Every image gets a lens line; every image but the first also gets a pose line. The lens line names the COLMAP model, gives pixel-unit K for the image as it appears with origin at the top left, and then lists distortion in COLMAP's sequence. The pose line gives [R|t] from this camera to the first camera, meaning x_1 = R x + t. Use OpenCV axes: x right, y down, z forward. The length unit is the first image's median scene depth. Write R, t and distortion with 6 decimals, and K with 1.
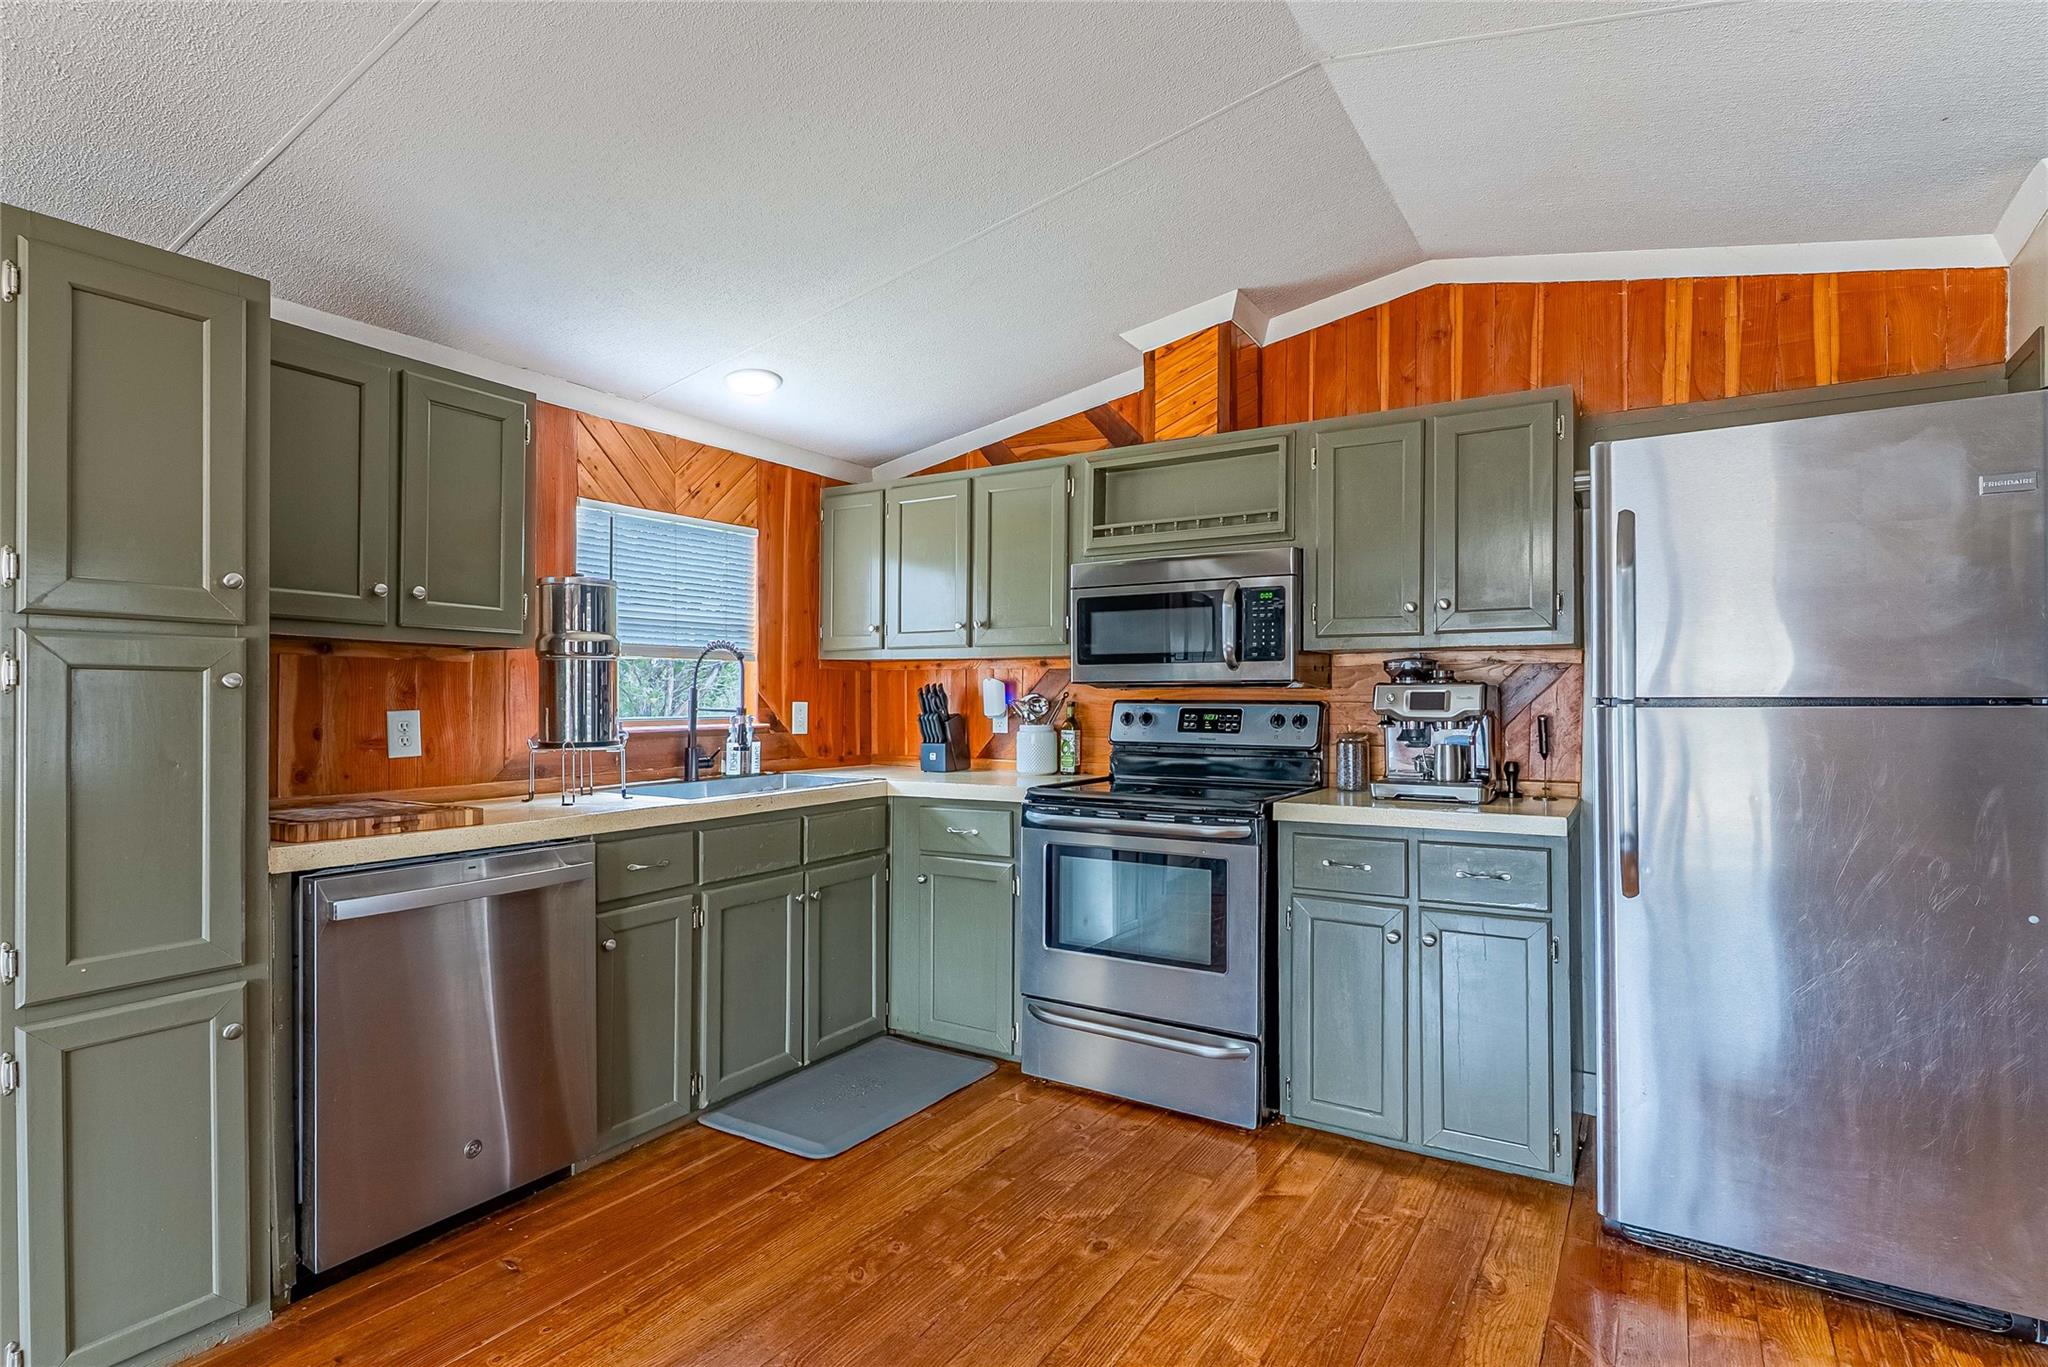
lens RADIAL K [[995.1, 0, 1021.1], [0, 995.1, 707.0], [0, 0, 1]] dist [-0.001898, 0.002725]
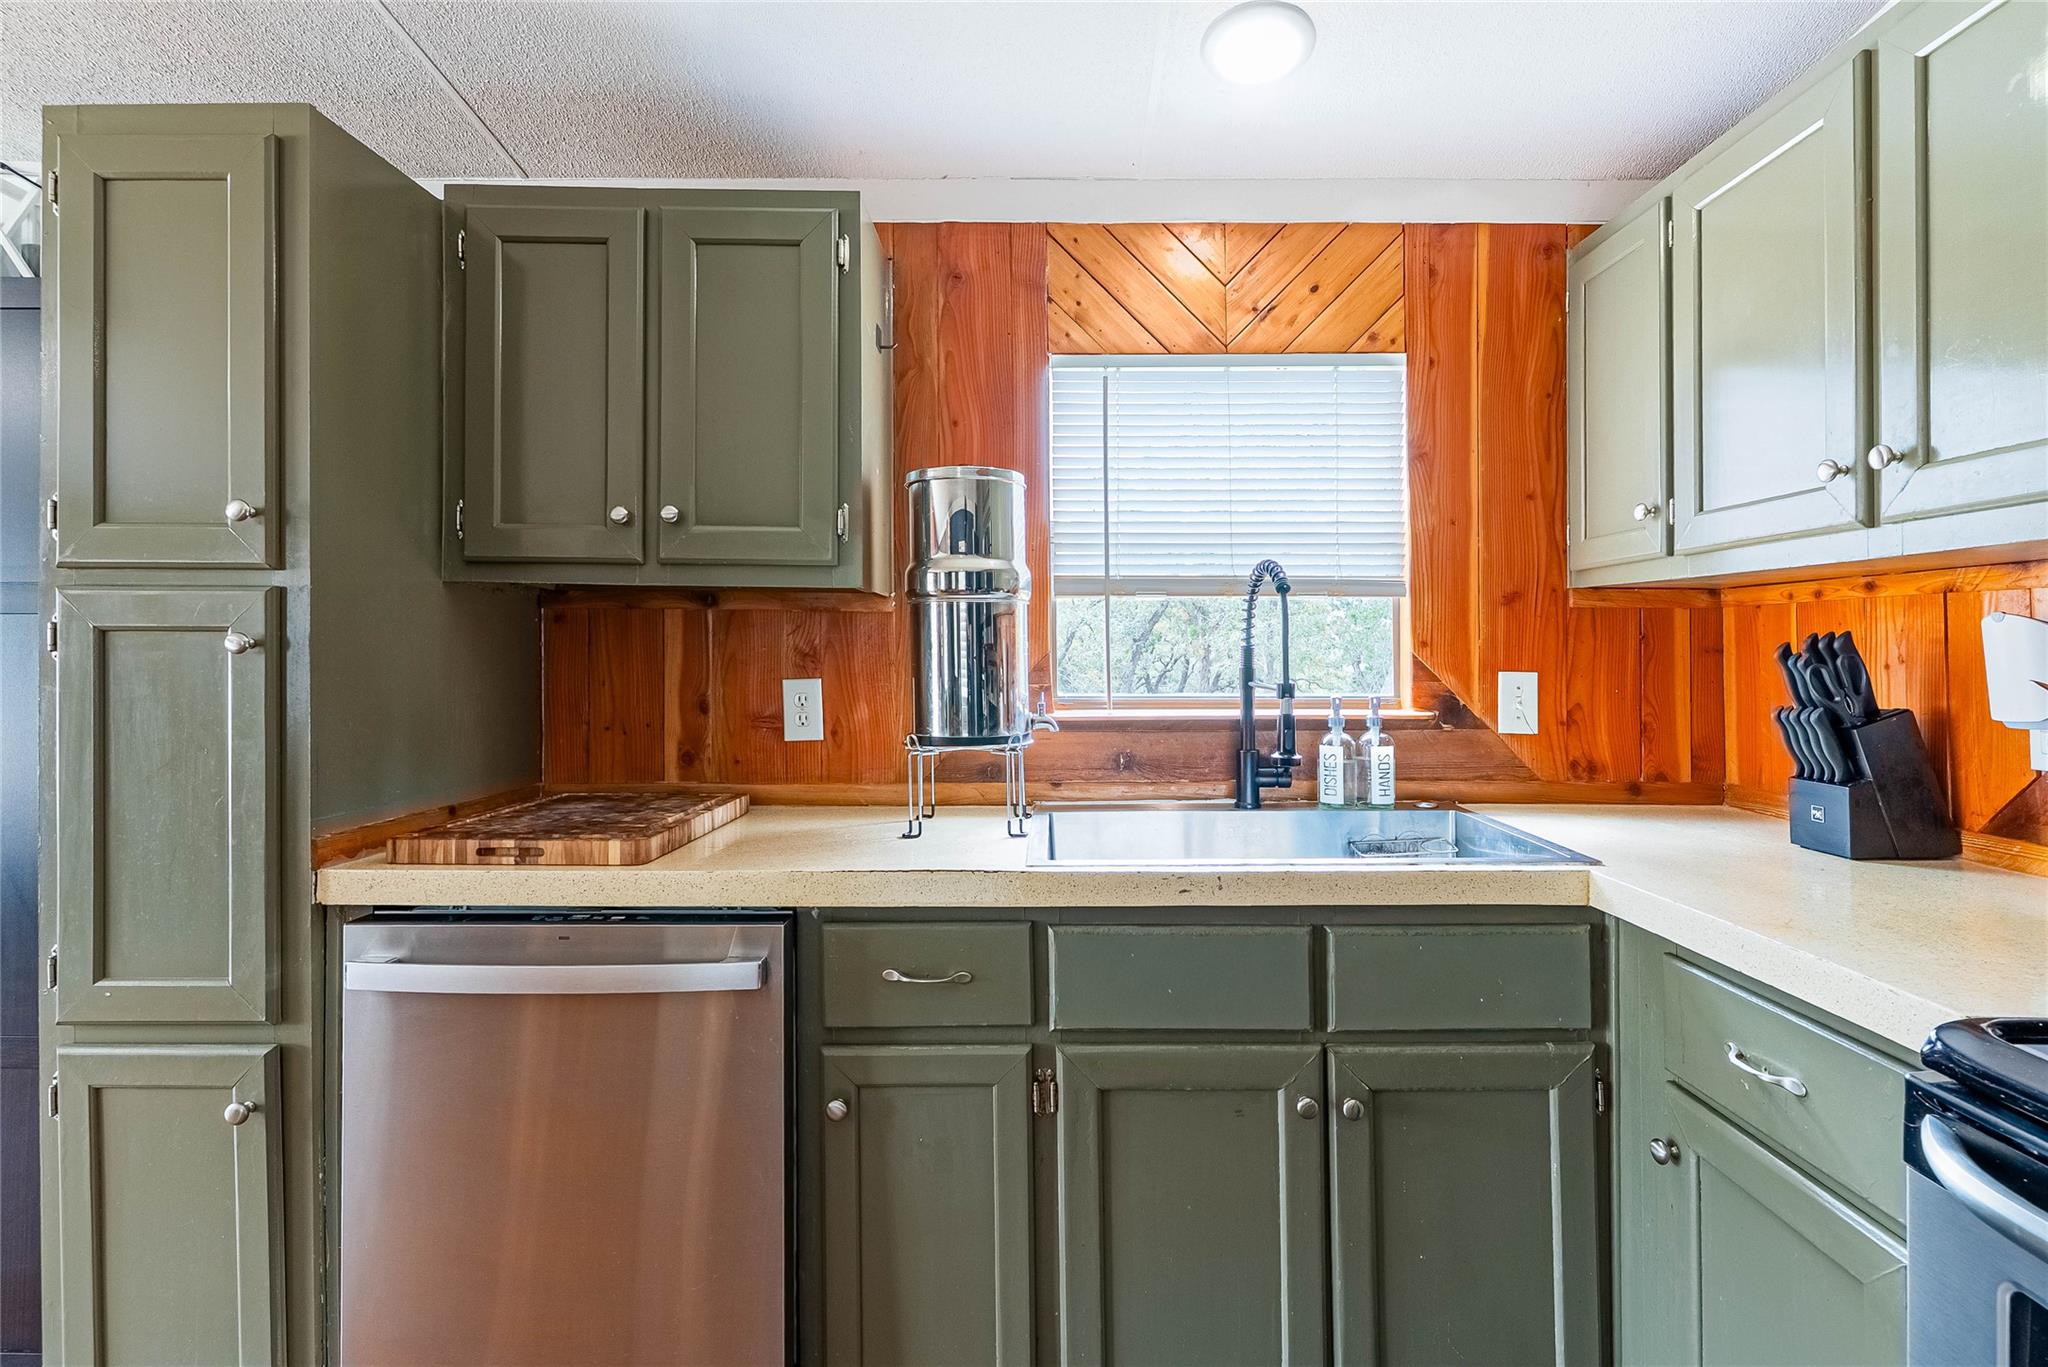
lens RADIAL K [[995.1, 0, 1047.3], [0, 995.1, 639.0], [0, 0, 1]] dist [-0.001898, 0.002725]
pose [[0.544125, -0.009050, -0.838955, 0.106475], [-0.010402, 0.999792, -0.017532, -0.014240], [0.838940, 0.018266, 0.543918, 0.695335]]
